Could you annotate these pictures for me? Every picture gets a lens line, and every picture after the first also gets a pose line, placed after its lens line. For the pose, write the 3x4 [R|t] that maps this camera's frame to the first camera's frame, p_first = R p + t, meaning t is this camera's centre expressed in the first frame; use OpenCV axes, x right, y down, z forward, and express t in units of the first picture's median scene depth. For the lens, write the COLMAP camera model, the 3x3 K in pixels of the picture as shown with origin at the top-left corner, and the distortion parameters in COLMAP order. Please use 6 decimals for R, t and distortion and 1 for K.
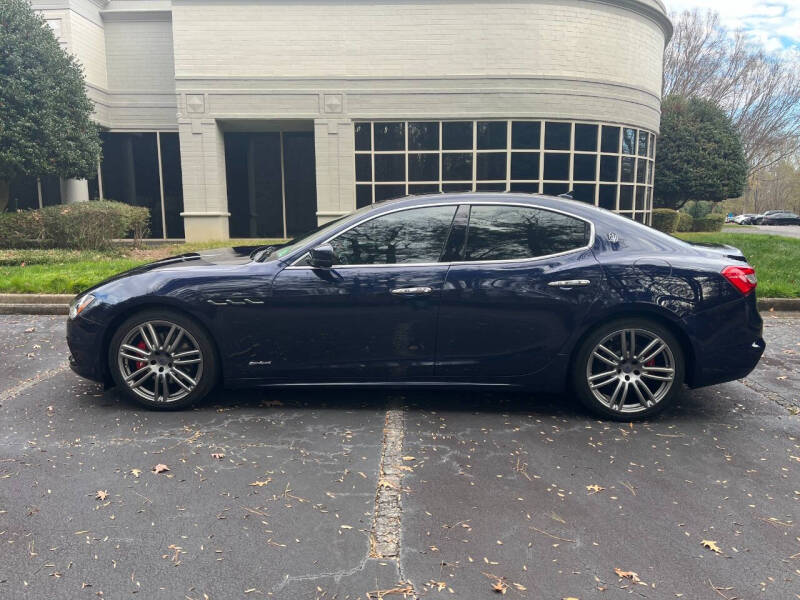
lens RADIAL K [[603.3, 0, 400.0], [0, 603.3, 300.0], [0, 0, 1]] dist [0.058046, -0.081653]
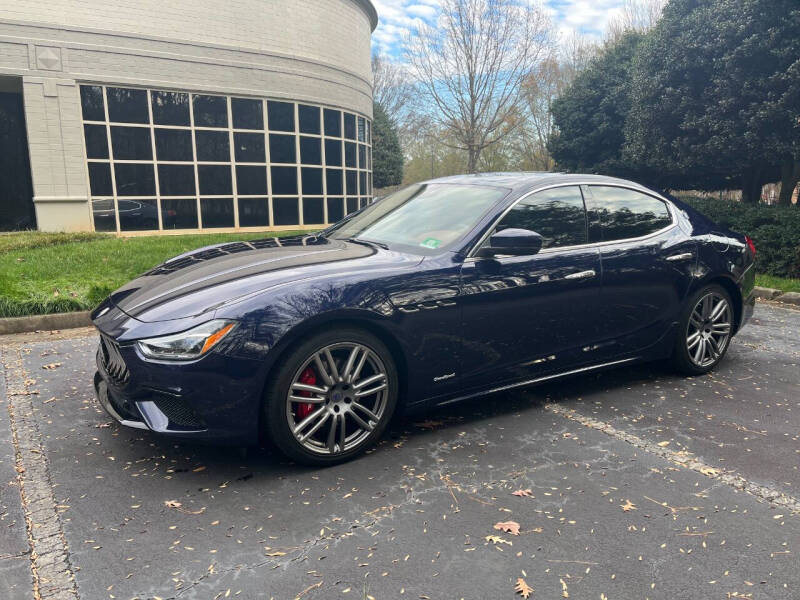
lens RADIAL K [[603.3, 0, 400.0], [0, 603.3, 300.0], [0, 0, 1]] dist [0.058046, -0.081653]
pose [[0.830552, -0.099090, 0.548056, -0.720706], [0.086059, 0.995060, 0.049491, -0.046335], [-0.550253, 0.006061, 0.834976, 0.346767]]
